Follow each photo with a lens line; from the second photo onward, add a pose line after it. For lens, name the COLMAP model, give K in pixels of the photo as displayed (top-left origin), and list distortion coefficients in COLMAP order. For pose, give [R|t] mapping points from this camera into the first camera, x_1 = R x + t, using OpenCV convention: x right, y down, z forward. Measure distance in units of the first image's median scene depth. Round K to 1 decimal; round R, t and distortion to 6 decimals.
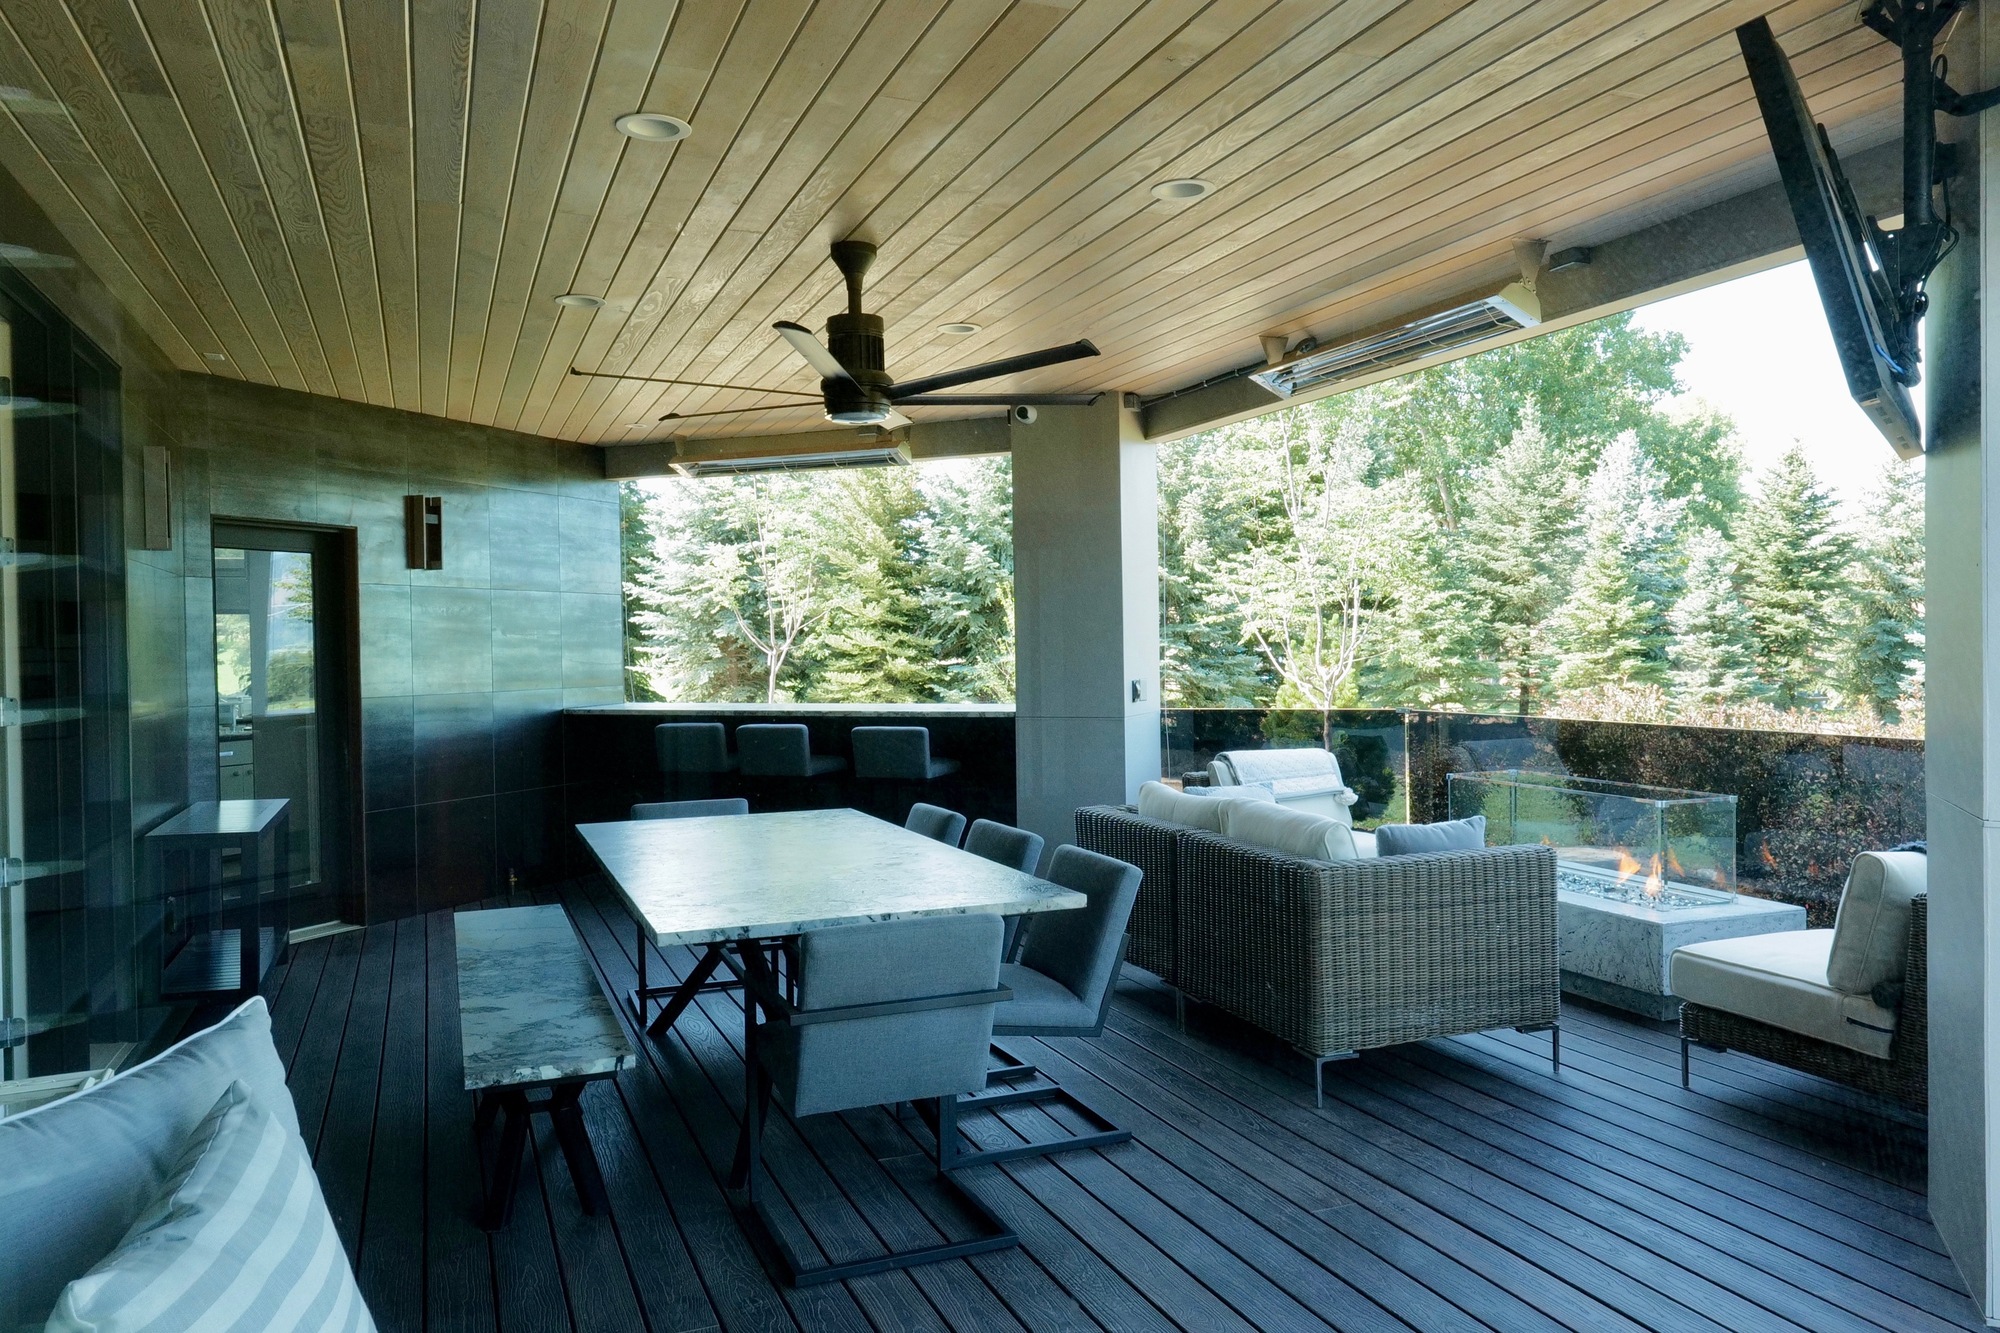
lens RADIAL K [[1438.4, 0, 1000.0], [0, 1438.4, 666.5], [0, 0, 1]] dist [0.011166, 0.003868]
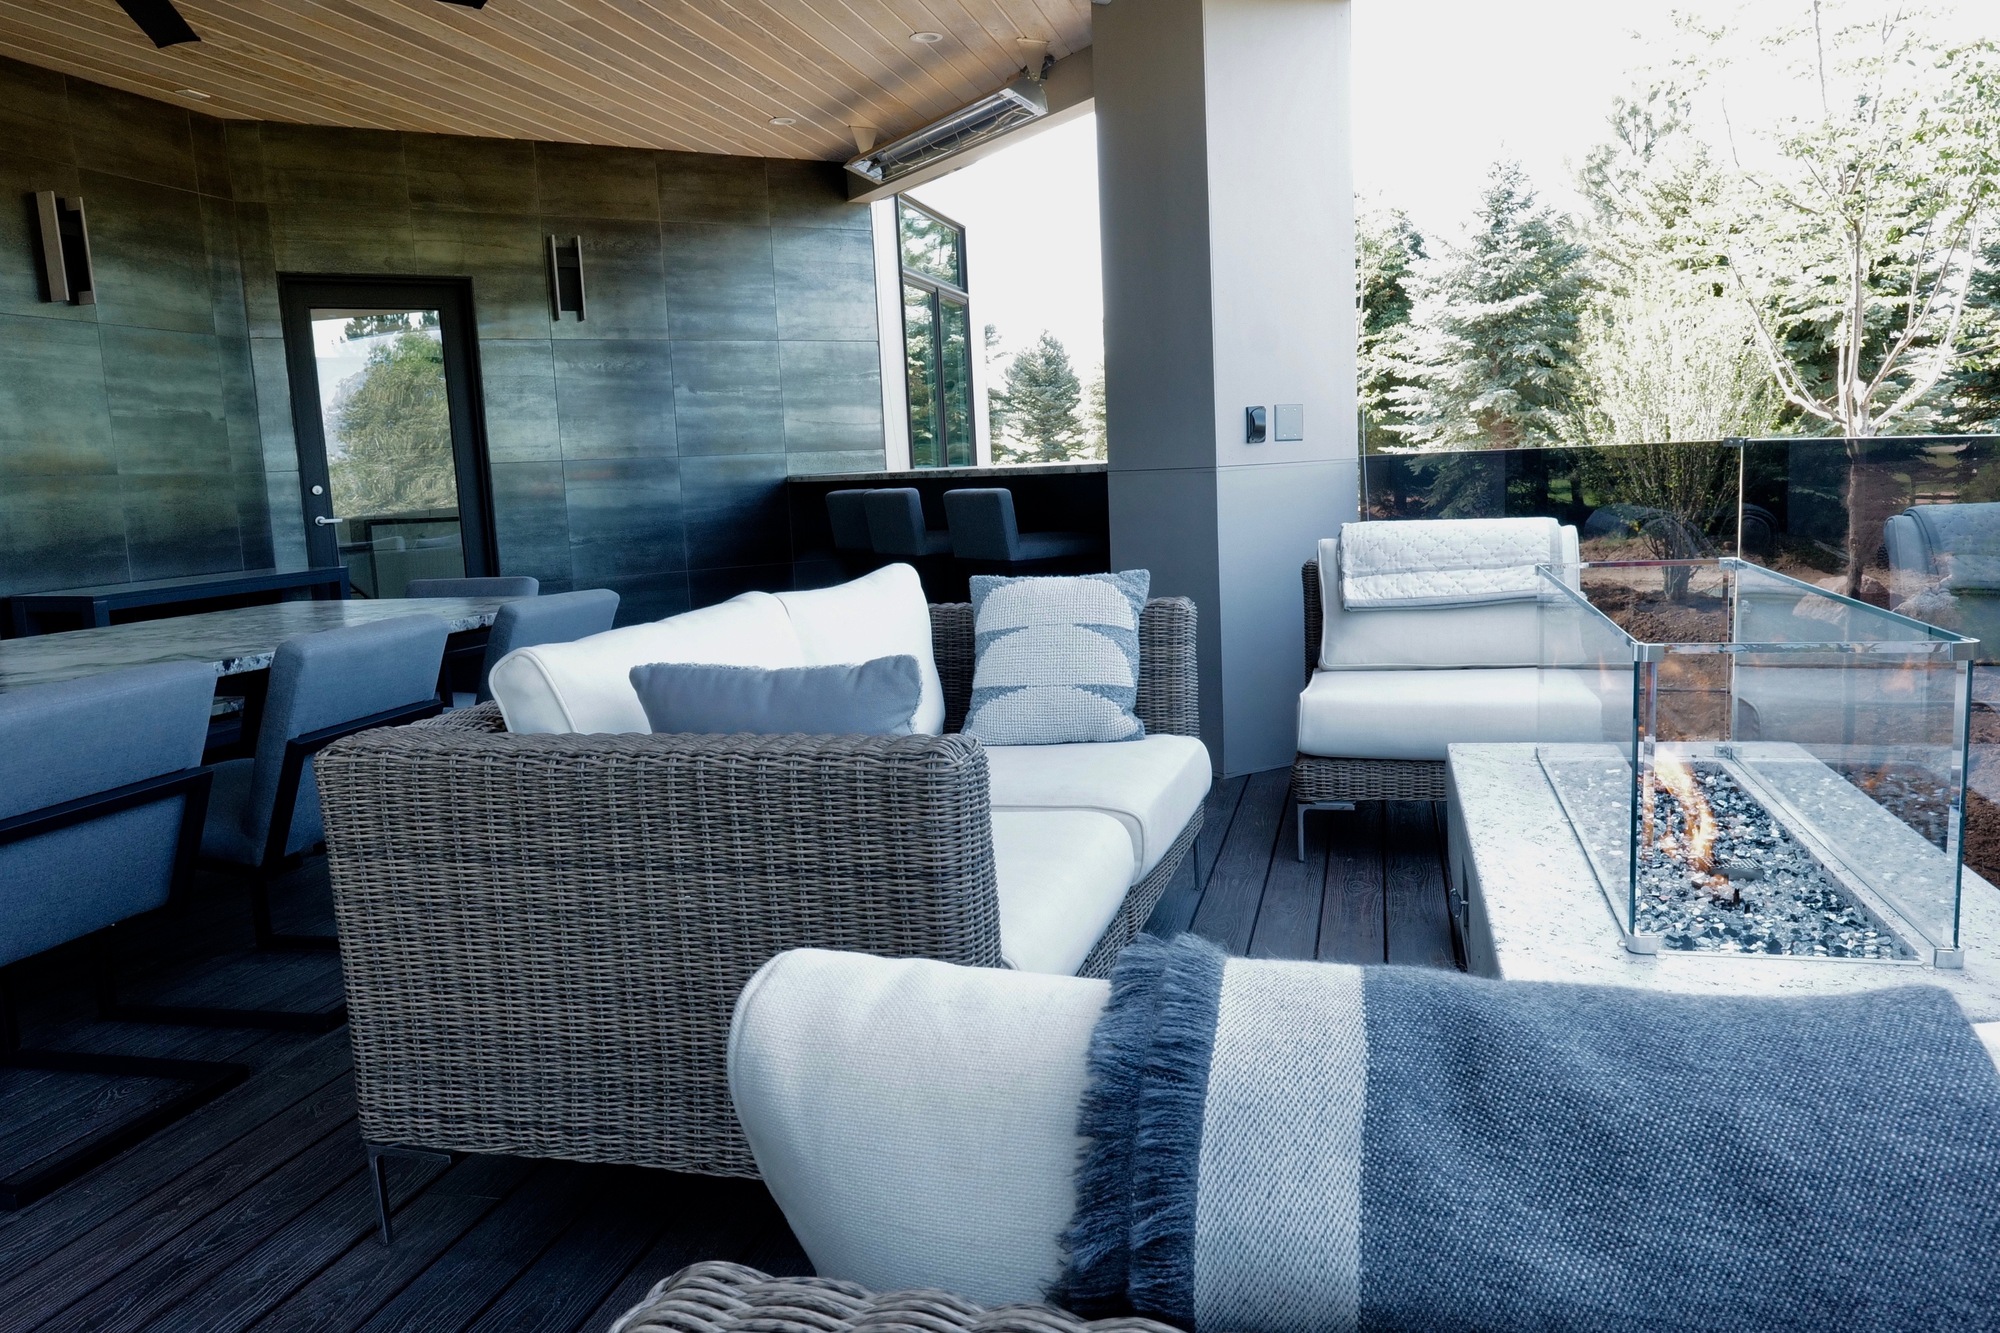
lens RADIAL K [[1409.0, 0, 1000.0], [0, 1409.0, 666.5], [0, 0, 1]] dist [0.004211, 0.001474]
pose [[0.803051, 0.062731, -0.592599, 0.359108], [0.024615, 0.990103, 0.138166, 0.032502], [0.595402, -0.125541, 0.793559, 0.429453]]
